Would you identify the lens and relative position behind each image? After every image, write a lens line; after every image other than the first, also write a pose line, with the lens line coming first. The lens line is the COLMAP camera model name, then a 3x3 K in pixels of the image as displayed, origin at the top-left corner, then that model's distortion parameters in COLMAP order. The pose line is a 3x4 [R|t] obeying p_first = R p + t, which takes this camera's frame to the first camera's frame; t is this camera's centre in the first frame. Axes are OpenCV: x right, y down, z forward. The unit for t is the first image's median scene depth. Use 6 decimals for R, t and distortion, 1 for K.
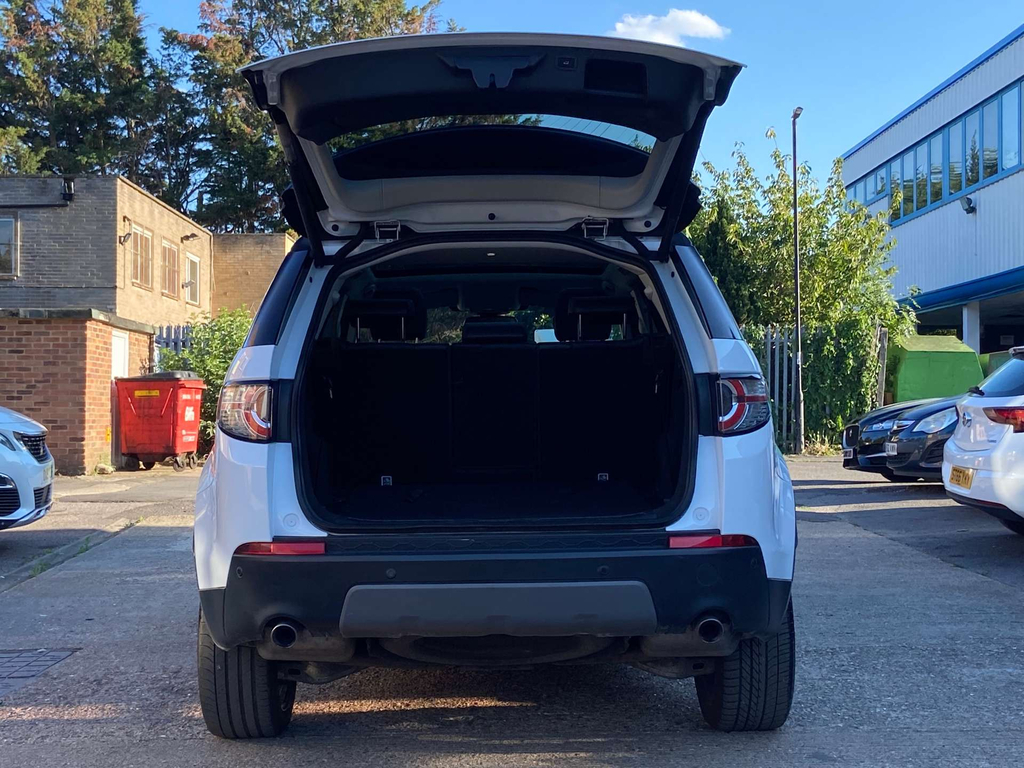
lens RADIAL K [[1440.7, 0, 508.2], [0, 1440.7, 368.3], [0, 0, 1]] dist [0.107047, -0.085814]
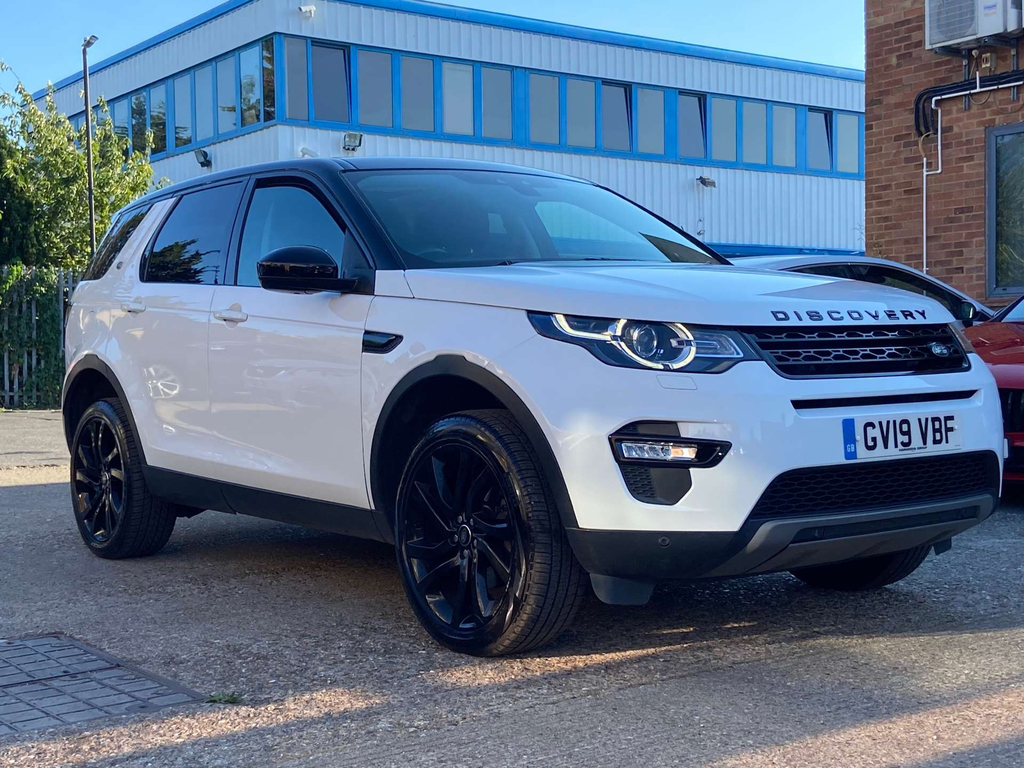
lens RADIAL K [[1441.2, 0, 522.5], [0, 1441.2, 373.8], [0, 0, 1]] dist [0.110094, -0.101048]
pose [[0.812258, -0.015157, 0.583101, -0.125460], [-0.002307, 0.999571, 0.029196, 0.010018], [-0.583294, -0.025060, 0.811875, 0.066323]]
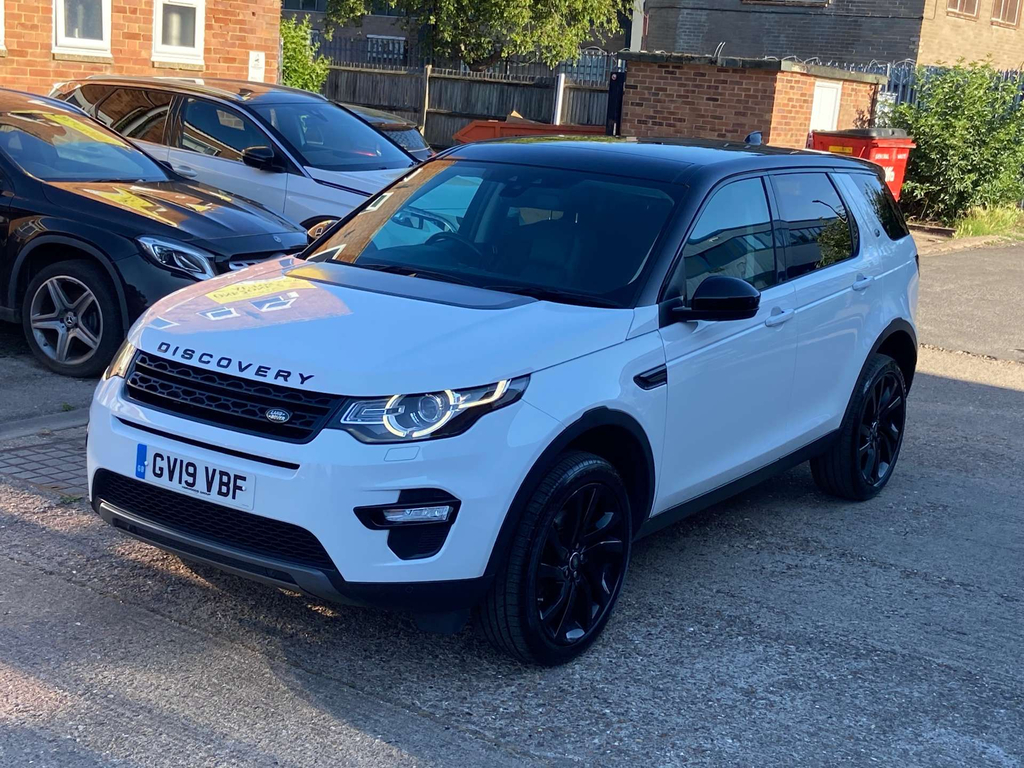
lens RADIAL K [[1440.7, 0, 508.2], [0, 1440.7, 368.3], [0, 0, 1]] dist [0.107047, -0.085814]
pose [[0.801334, 0.180565, -0.570316, 0.113525], [-0.062409, 0.973390, 0.220492, -0.030092], [0.594953, -0.141095, 0.791279, 0.056457]]
